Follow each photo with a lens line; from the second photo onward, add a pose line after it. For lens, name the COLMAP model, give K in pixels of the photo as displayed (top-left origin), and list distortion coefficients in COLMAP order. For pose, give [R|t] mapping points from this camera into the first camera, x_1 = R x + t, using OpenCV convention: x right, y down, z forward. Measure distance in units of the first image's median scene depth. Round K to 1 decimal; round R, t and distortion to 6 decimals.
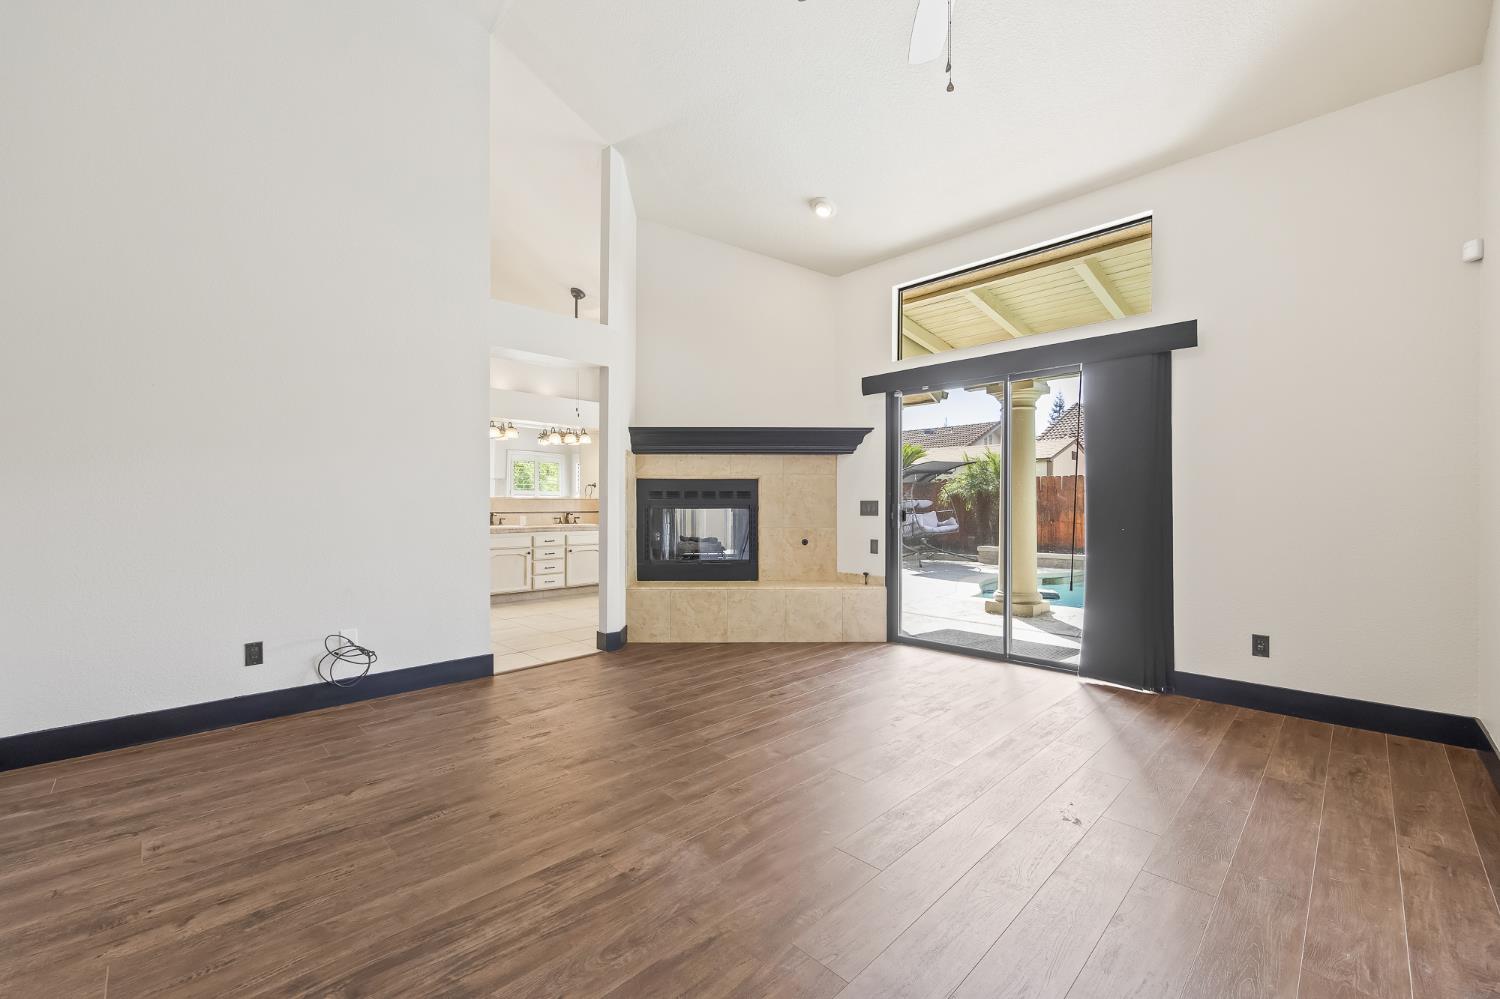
lens RADIAL K [[603.9, 0, 755.3], [0, 603.9, 504.6], [0, 0, 1]] dist [-0.001544, 0.000747]
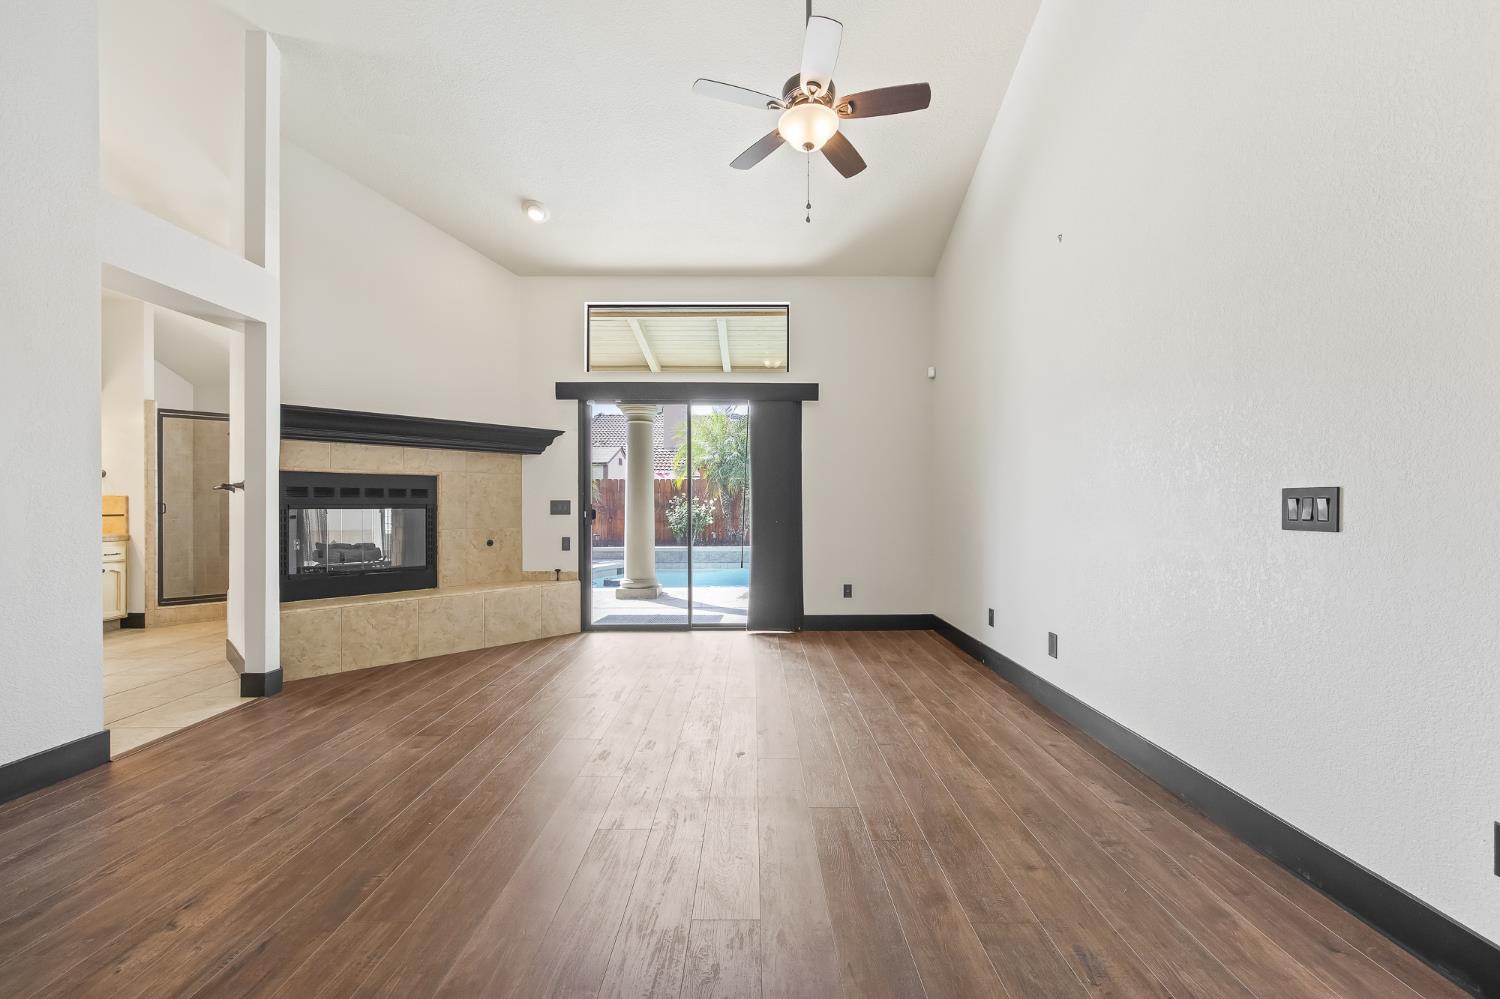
lens RADIAL K [[603.9, 0, 755.3], [0, 603.9, 504.6], [0, 0, 1]] dist [-0.001544, 0.000747]
pose [[0.702916, -0.000538, 0.711273, -0.318955], [0.000256, 1.000000, 0.000504, 0.000354], [-0.711273, -0.000172, 0.702916, 0.023033]]
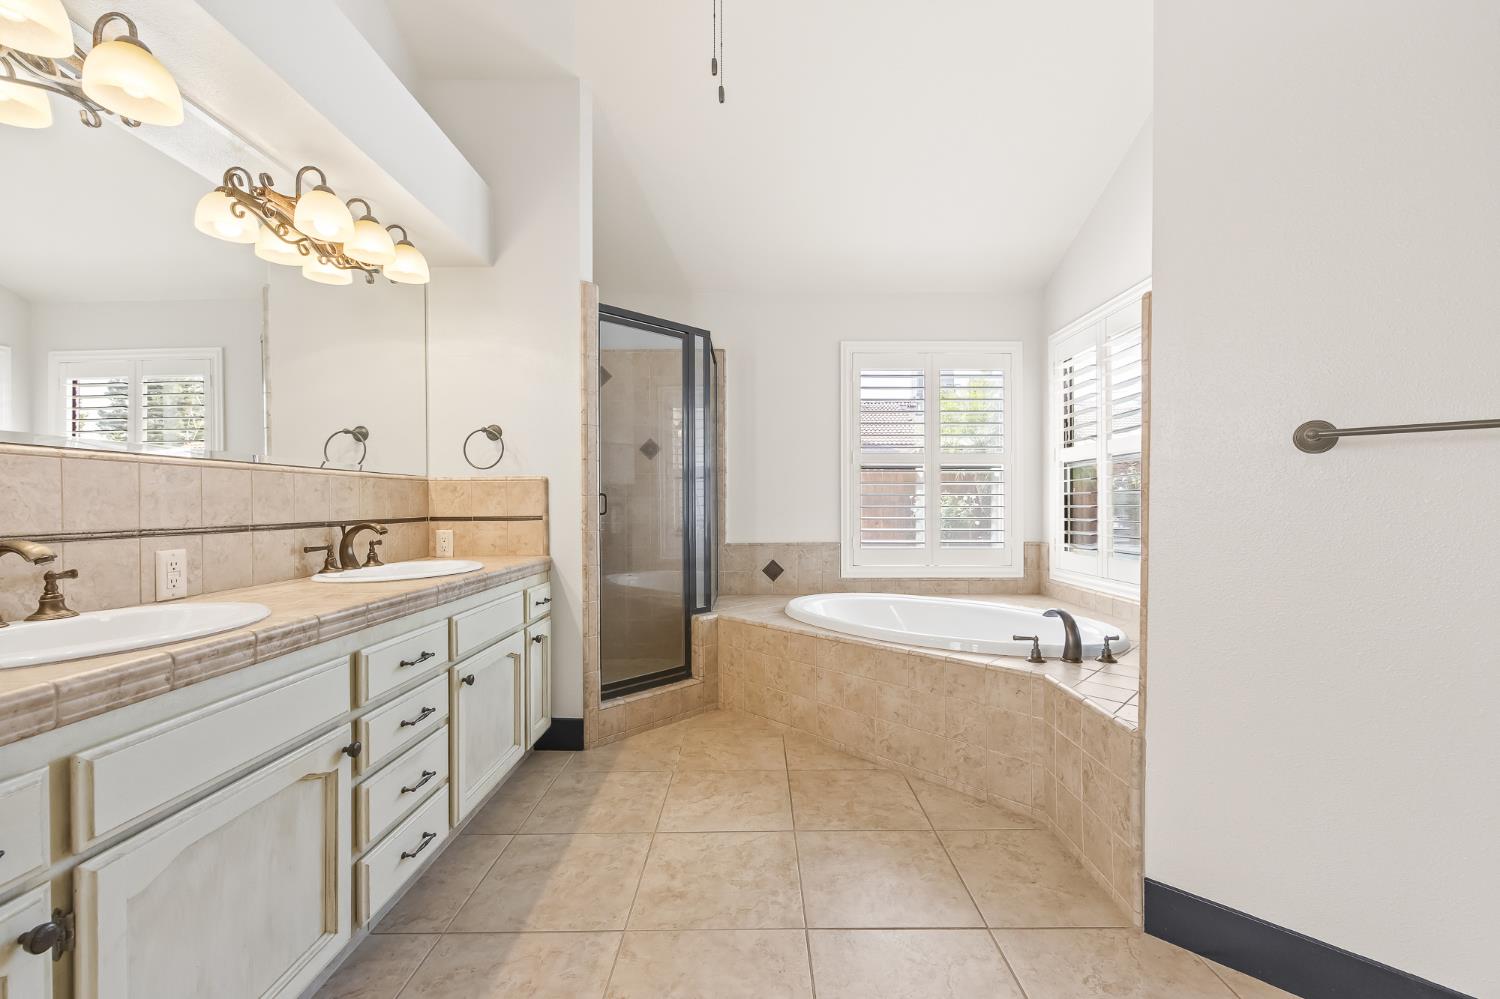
lens RADIAL K [[603.9, 0, 755.3], [0, 603.9, 504.6], [0, 0, 1]] dist [-0.001544, 0.000747]
pose [[0.707749, -0.003321, 0.706456, -0.591234], [0.002791, 0.999994, 0.001904, 0.007577], [-0.706458, 0.000624, 0.707755, 1.104336]]
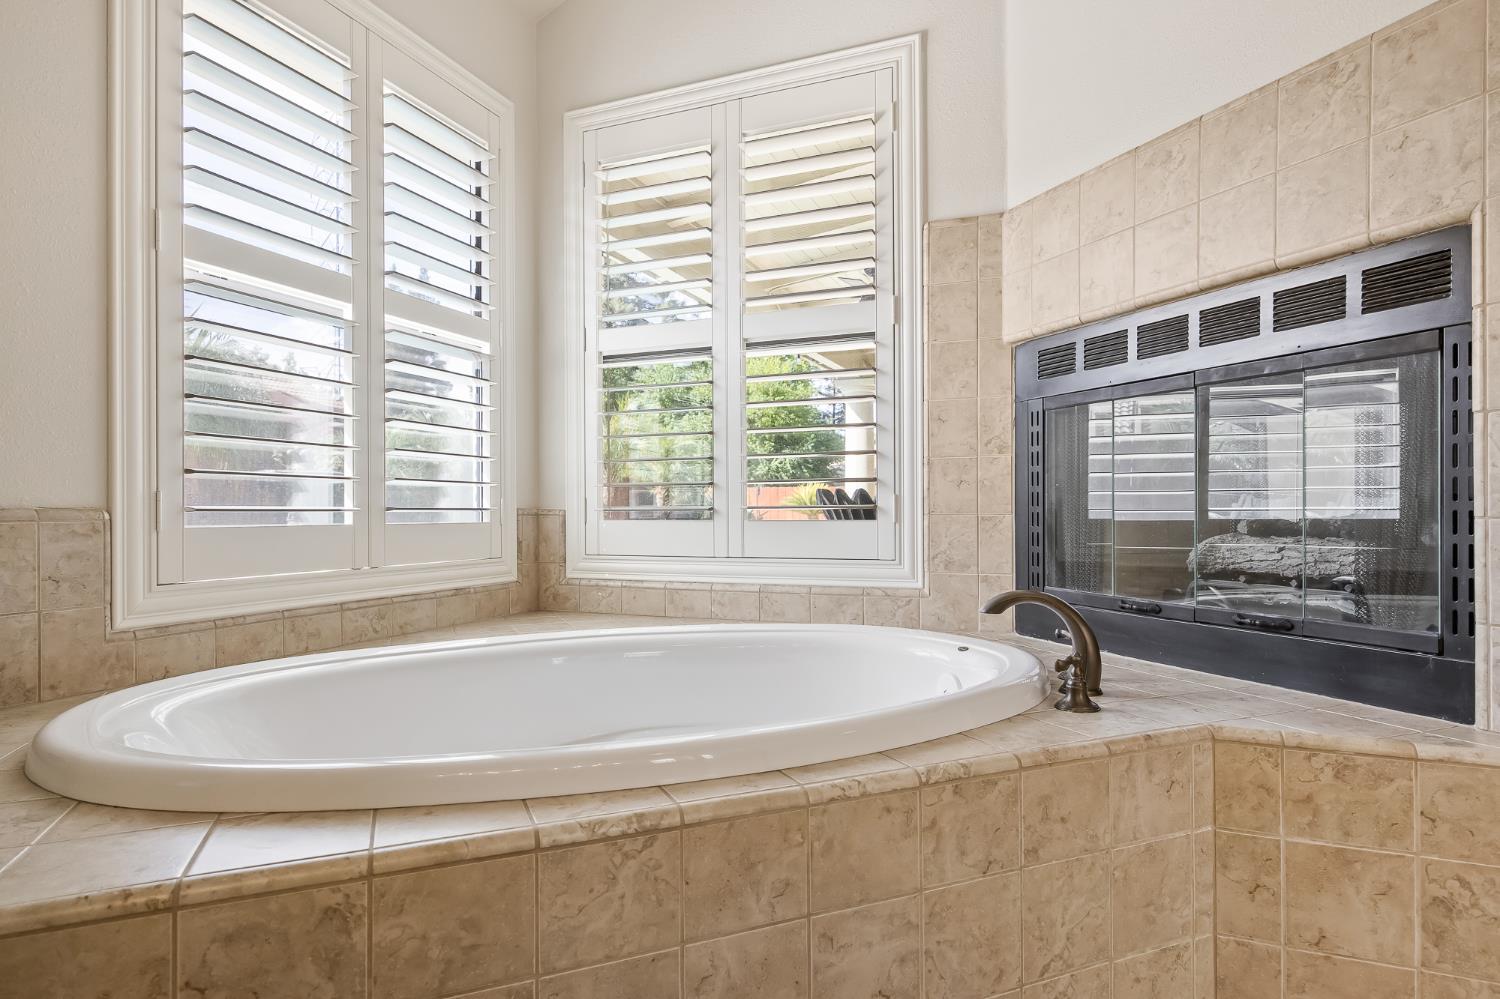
lens RADIAL K [[832.0, 0, 750.0], [0, 832.0, 499.5], [0, 0, 1]] dist [0.013846, -0.000454]
pose [[-0.389053, 0.010097, 0.921160, -0.344536], [0.000166, 0.999941, -0.010890, 0.058078], [-0.921215, -0.004084, -0.389032, 1.478412]]
